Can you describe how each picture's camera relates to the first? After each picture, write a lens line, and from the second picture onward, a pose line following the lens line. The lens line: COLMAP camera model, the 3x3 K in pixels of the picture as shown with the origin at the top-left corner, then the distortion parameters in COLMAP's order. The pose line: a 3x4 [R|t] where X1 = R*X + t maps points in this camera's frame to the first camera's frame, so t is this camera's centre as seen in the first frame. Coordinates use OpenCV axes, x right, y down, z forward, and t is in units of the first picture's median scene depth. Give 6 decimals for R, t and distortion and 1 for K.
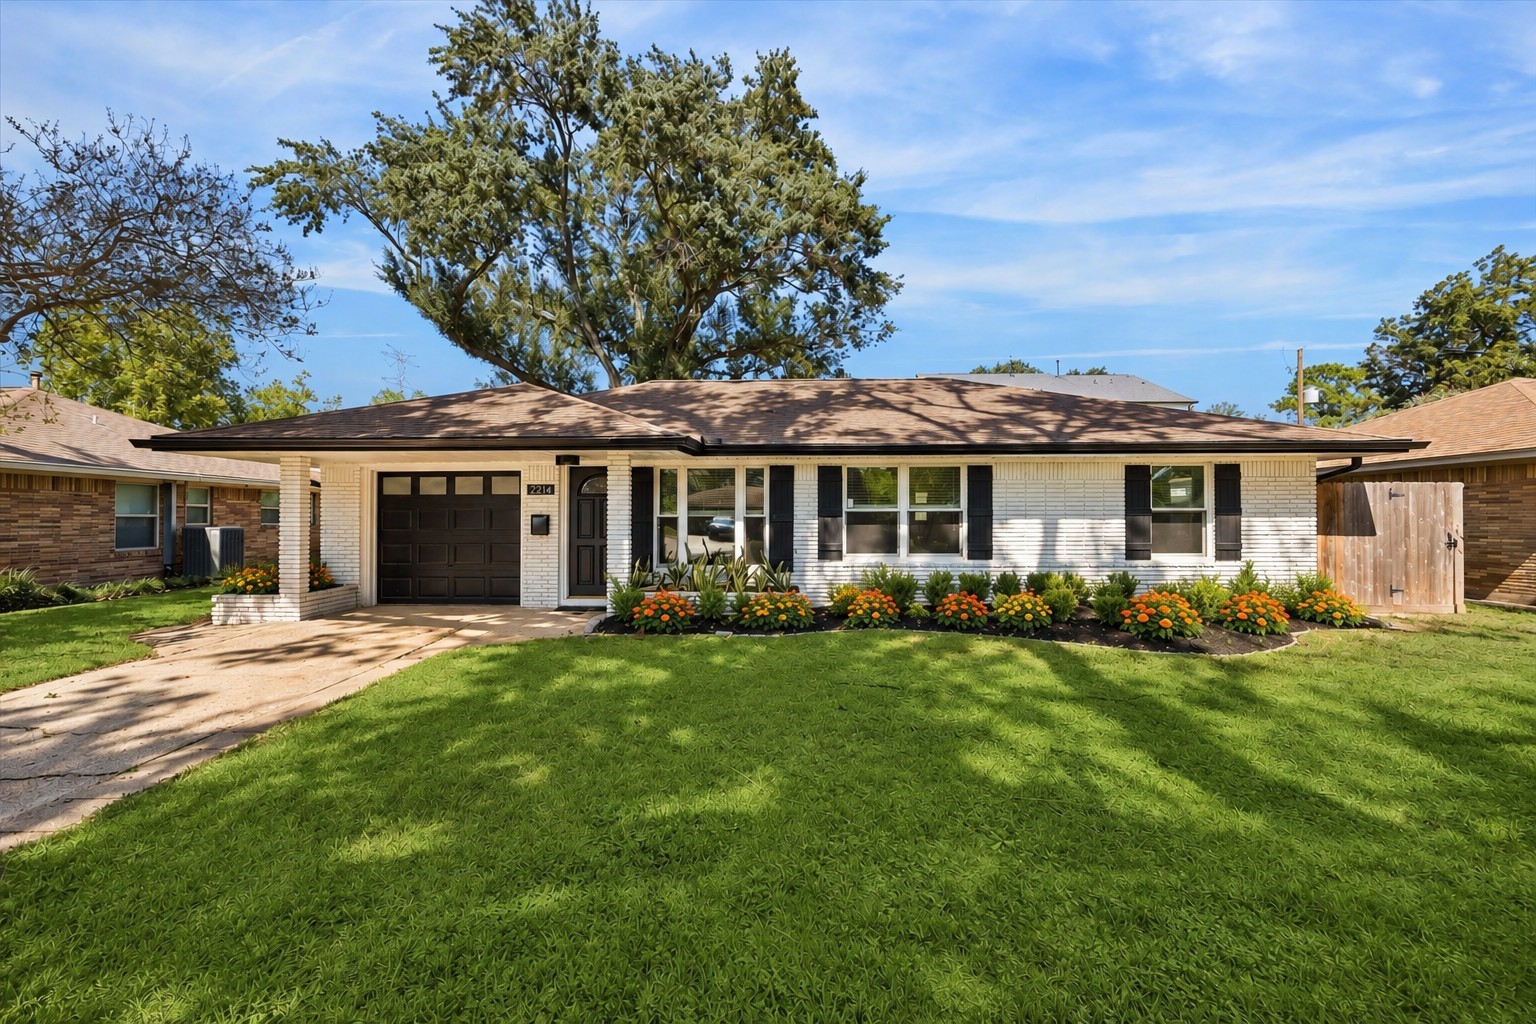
lens RADIAL K [[618.7, 0, 768.0], [0, 618.7, 512.0], [0, 0, 1]] dist [0.001729, -0.000015]
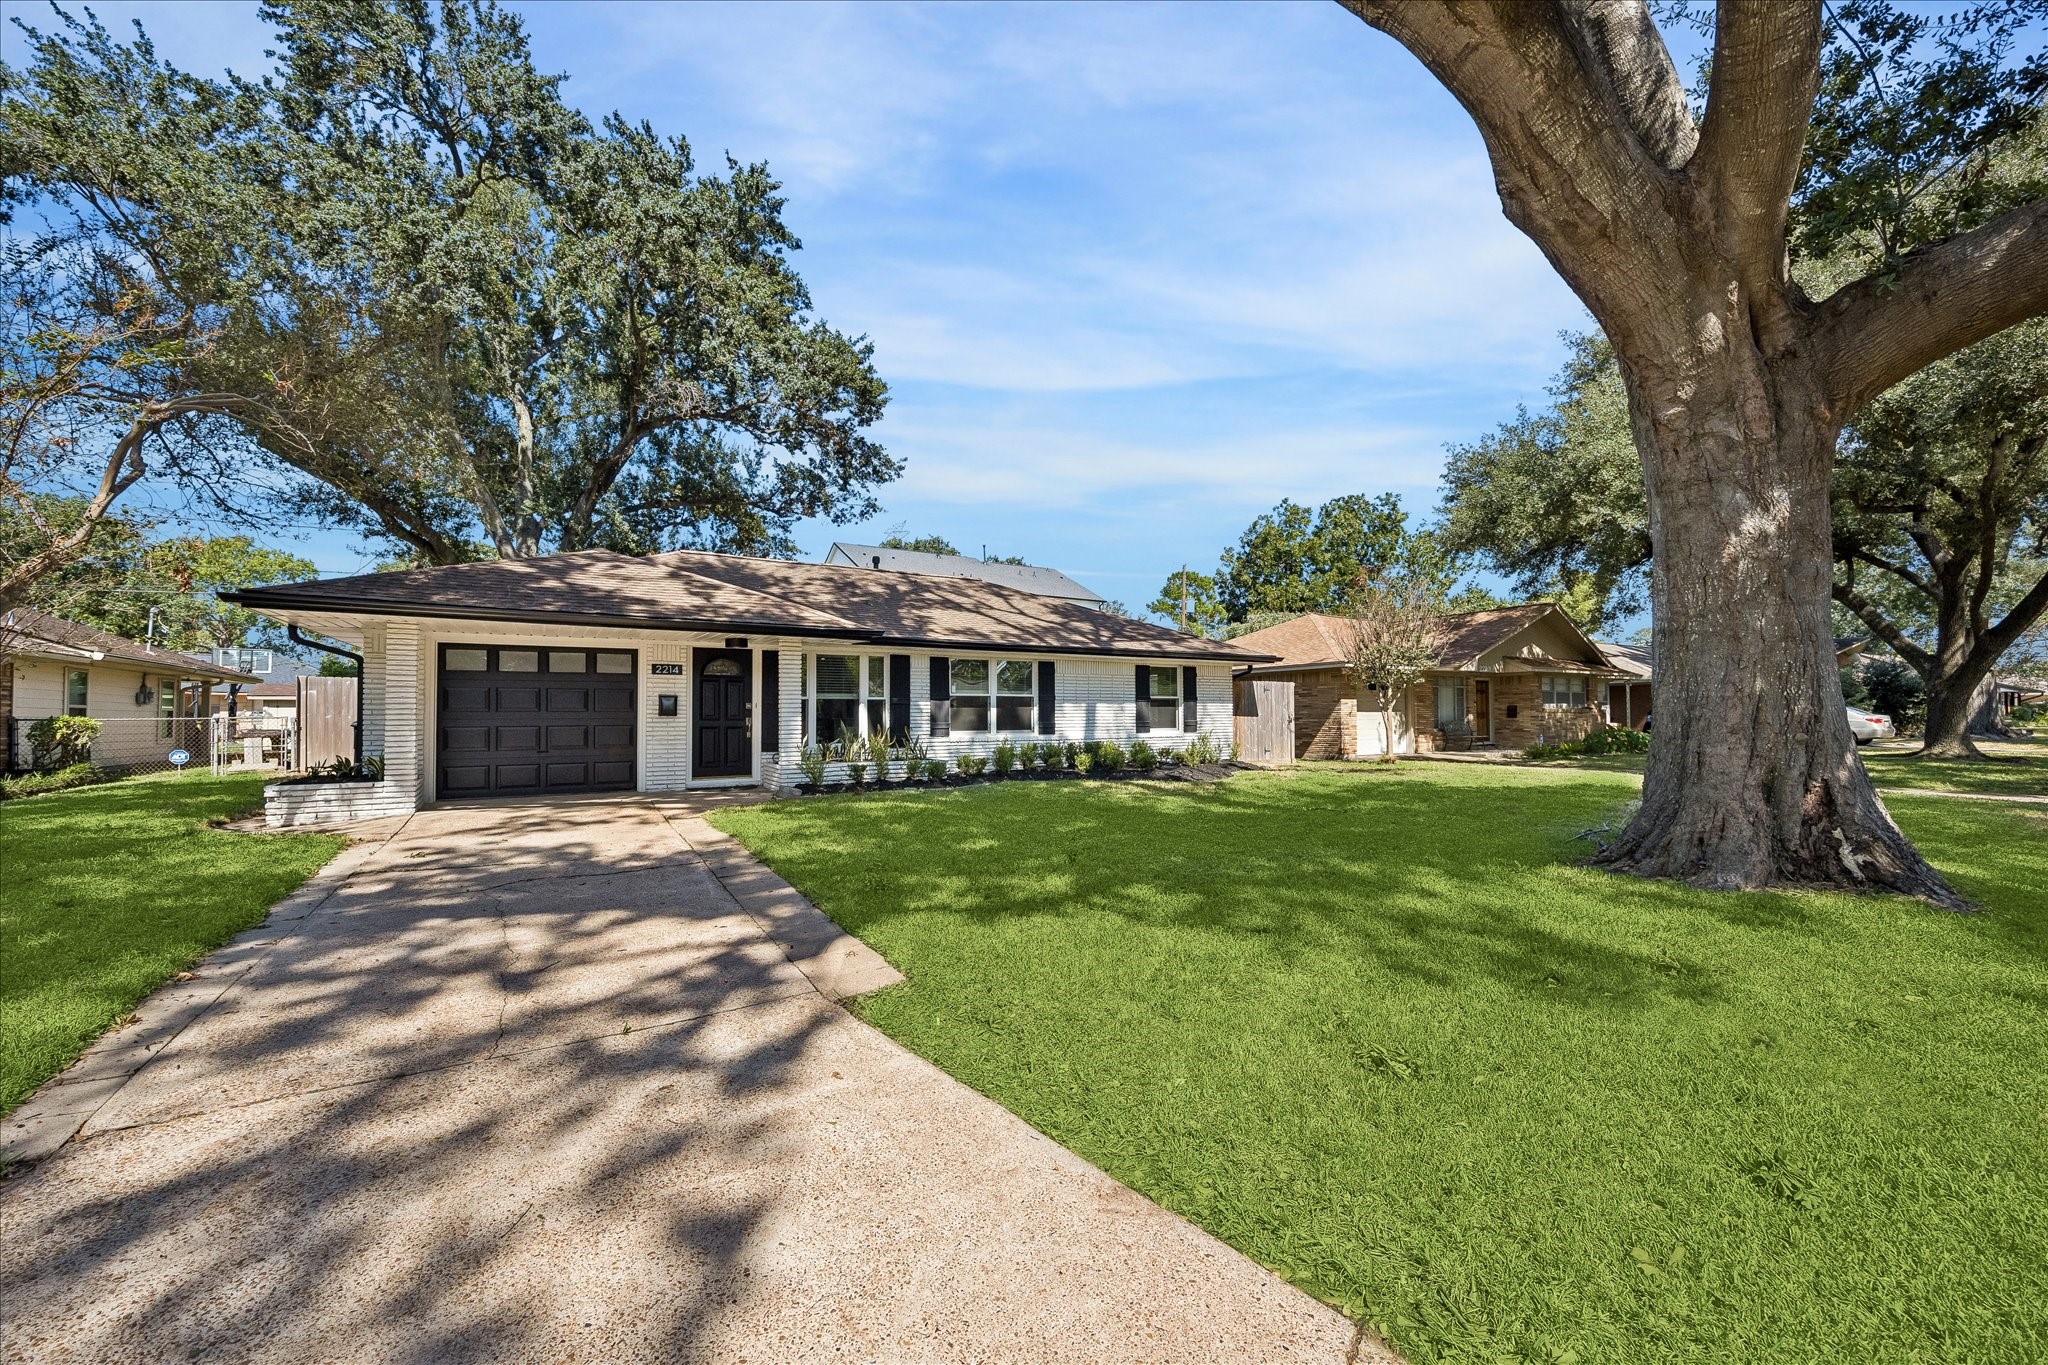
lens RADIAL K [[825.0, 0, 1024.0], [0, 825.0, 682.5], [0, 0, 1]] dist [0.001729, -0.000015]
pose [[0.842797, 0.021659, 0.537795, -0.613169], [-0.006179, 0.999514, -0.030571, 0.020958], [-0.538196, 0.022442, 0.842521, -0.416957]]
